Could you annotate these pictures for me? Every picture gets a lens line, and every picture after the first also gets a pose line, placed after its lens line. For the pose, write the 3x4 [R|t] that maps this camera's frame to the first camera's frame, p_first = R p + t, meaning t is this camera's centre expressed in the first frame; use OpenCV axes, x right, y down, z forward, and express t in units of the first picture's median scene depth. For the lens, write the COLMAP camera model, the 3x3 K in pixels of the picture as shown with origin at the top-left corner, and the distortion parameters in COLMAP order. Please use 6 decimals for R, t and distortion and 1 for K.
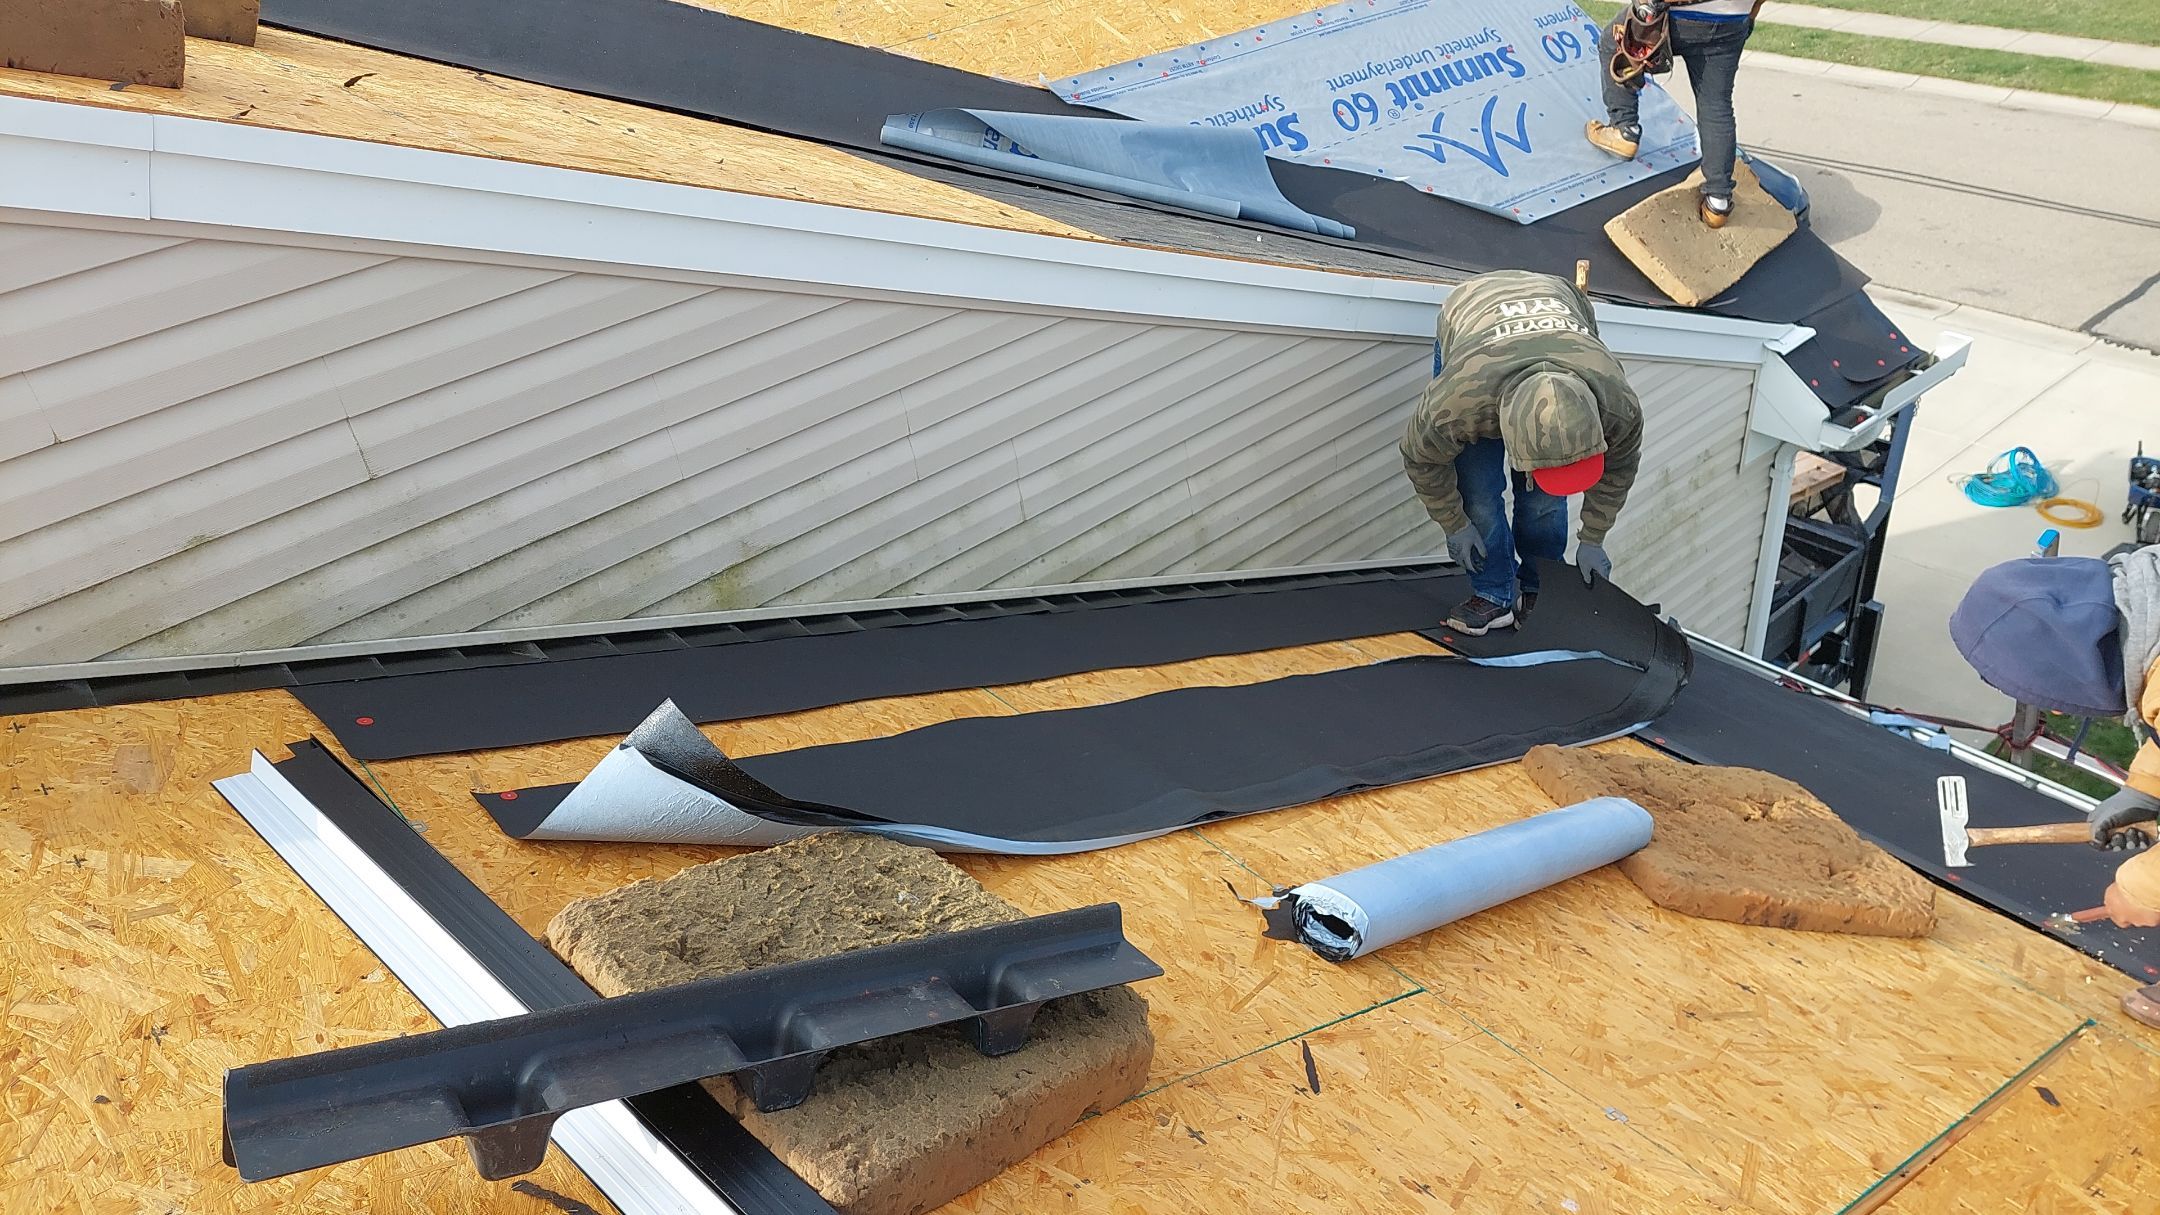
lens RADIAL K [[1525.3, 0, 1072.7], [0, 1525.3, 605.9], [0, 0, 1]] dist [0.064316, -0.067414]
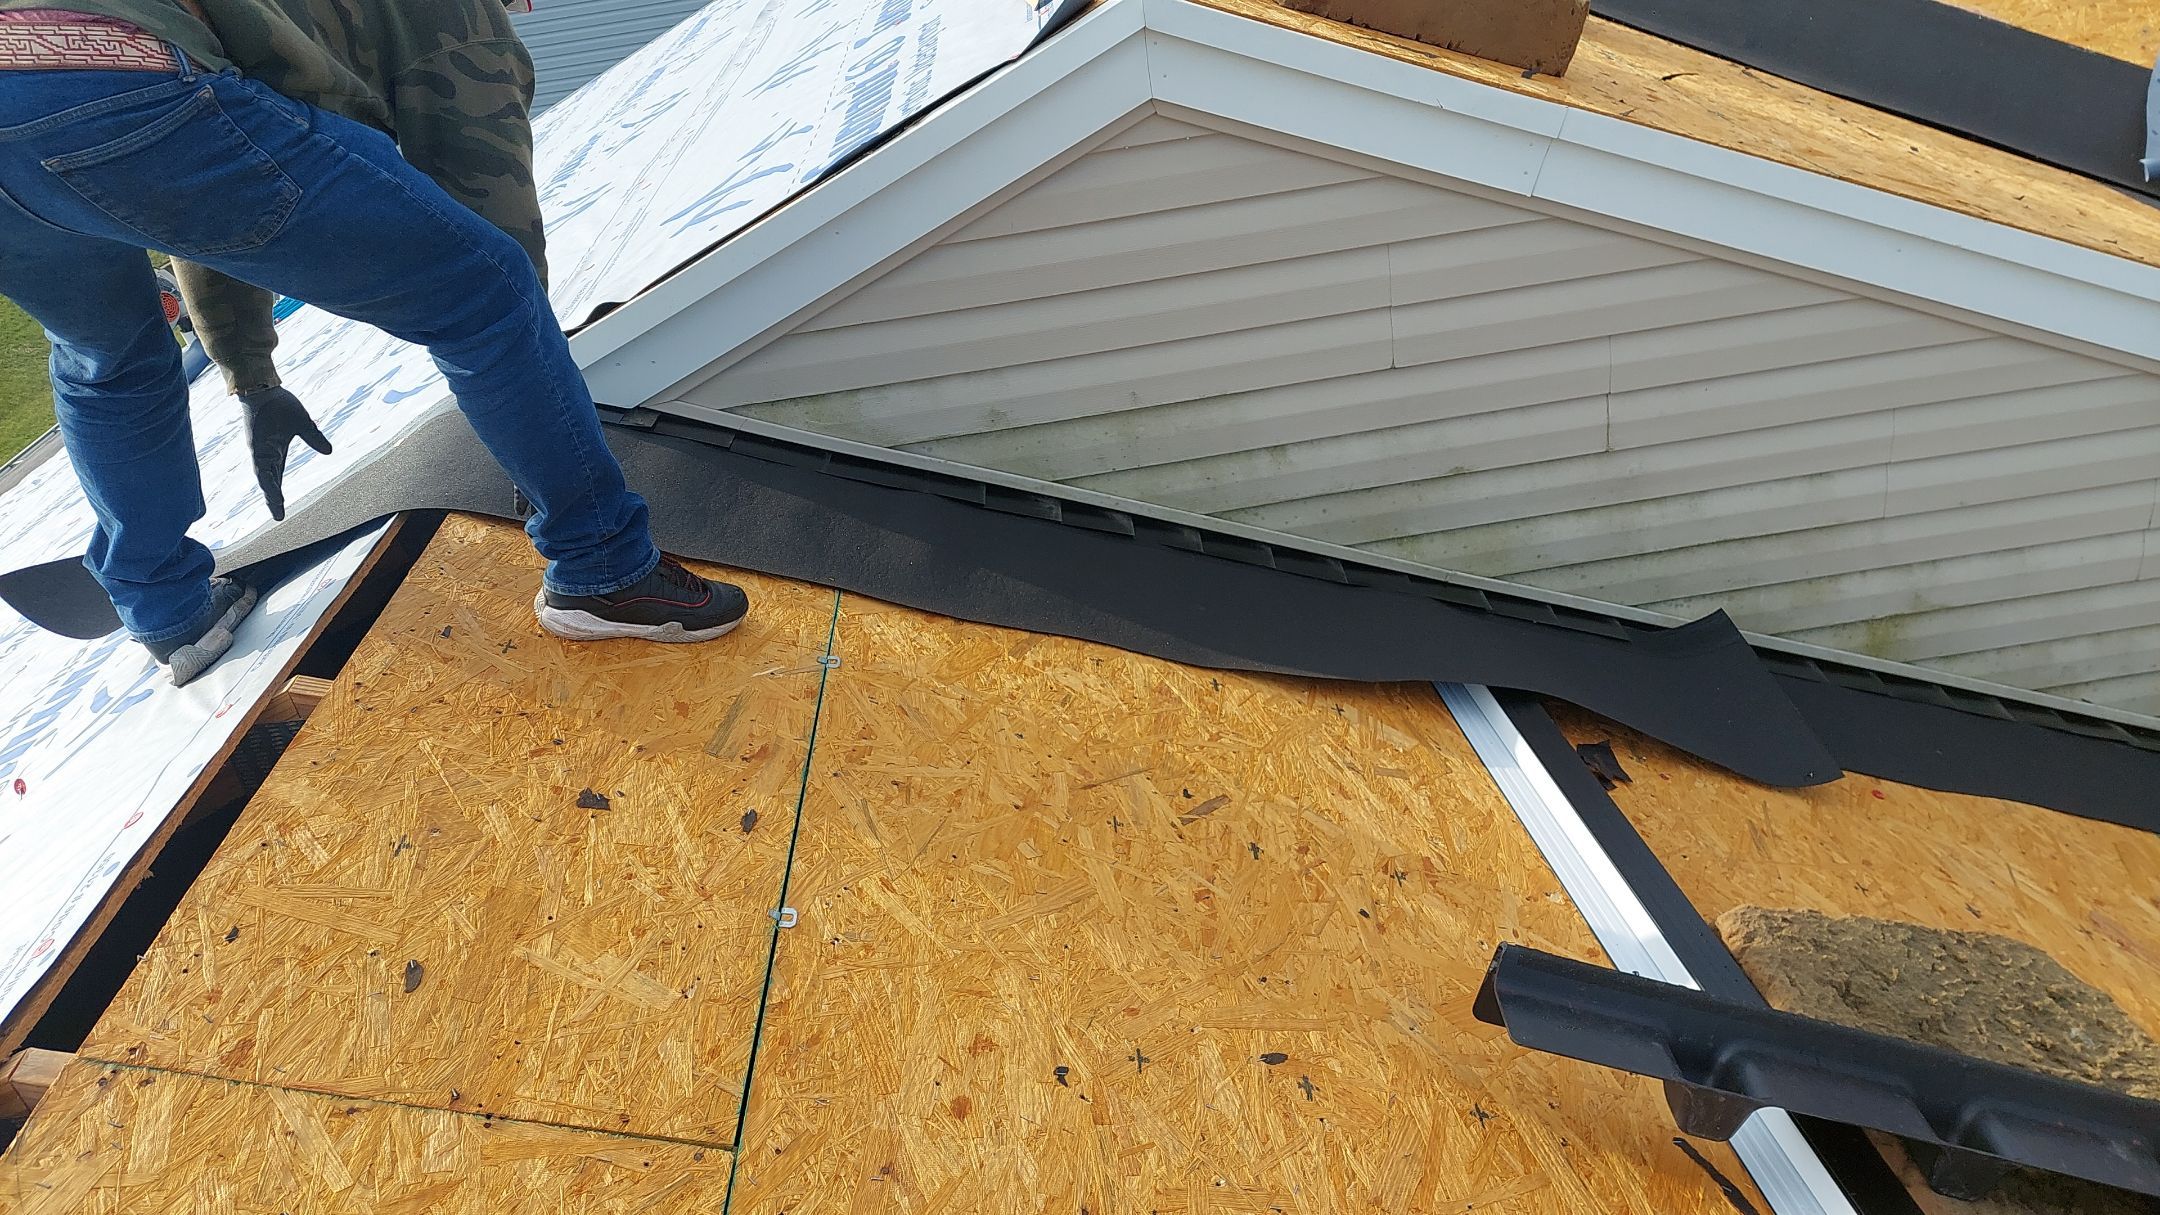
lens RADIAL K [[1525.3, 0, 1072.7], [0, 1525.3, 605.9], [0, 0, 1]] dist [0.064316, -0.067414]
pose [[0.798388, 0.295898, -0.524425, -0.182861], [-0.281781, 0.953280, 0.108887, 0.012170], [0.532143, 0.060839, 0.844466, -0.133153]]
